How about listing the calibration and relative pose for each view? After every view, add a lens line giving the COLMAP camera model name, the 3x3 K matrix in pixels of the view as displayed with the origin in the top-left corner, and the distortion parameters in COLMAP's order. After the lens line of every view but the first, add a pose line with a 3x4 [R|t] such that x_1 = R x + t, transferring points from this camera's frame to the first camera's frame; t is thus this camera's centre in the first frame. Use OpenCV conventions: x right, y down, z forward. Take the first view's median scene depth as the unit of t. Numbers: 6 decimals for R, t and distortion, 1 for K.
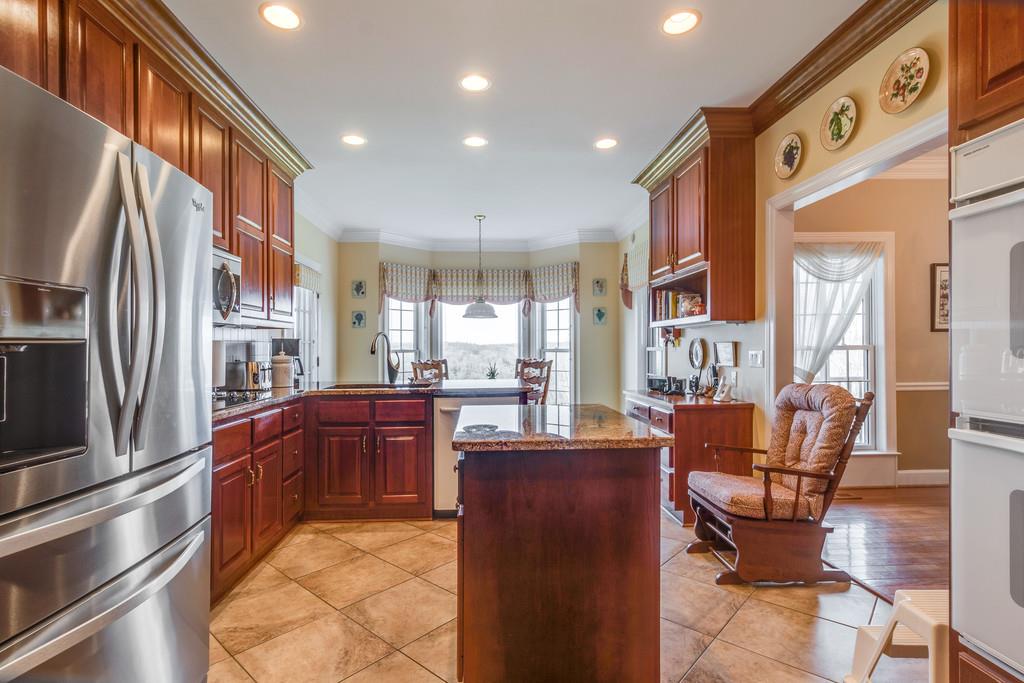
lens RADIAL K [[521.6, 0, 511.3], [0, 521.6, 346.4], [0, 0, 1]] dist [0.003691, 0.000763]
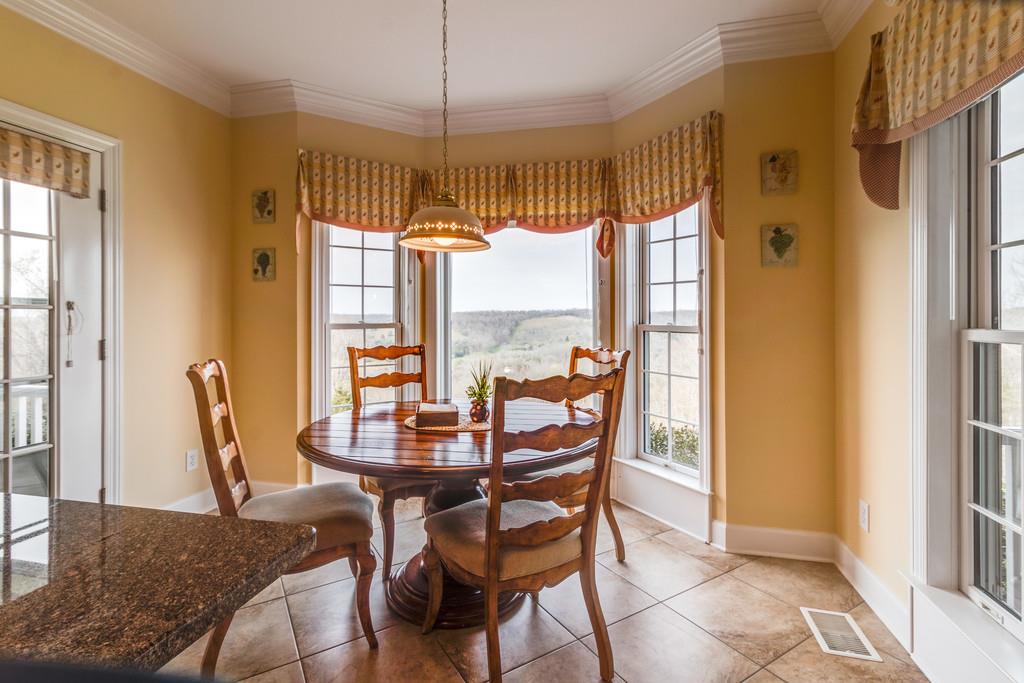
lens RADIAL K [[521.6, 0, 503.7], [0, 521.6, 311.9], [0, 0, 1]] dist [0.003691, 0.000763]
pose [[0.956772, 0.006530, -0.290767, 0.083300], [-0.008626, 0.999945, -0.005927, -0.003471], [0.290712, 0.008179, 0.956776, 0.548411]]
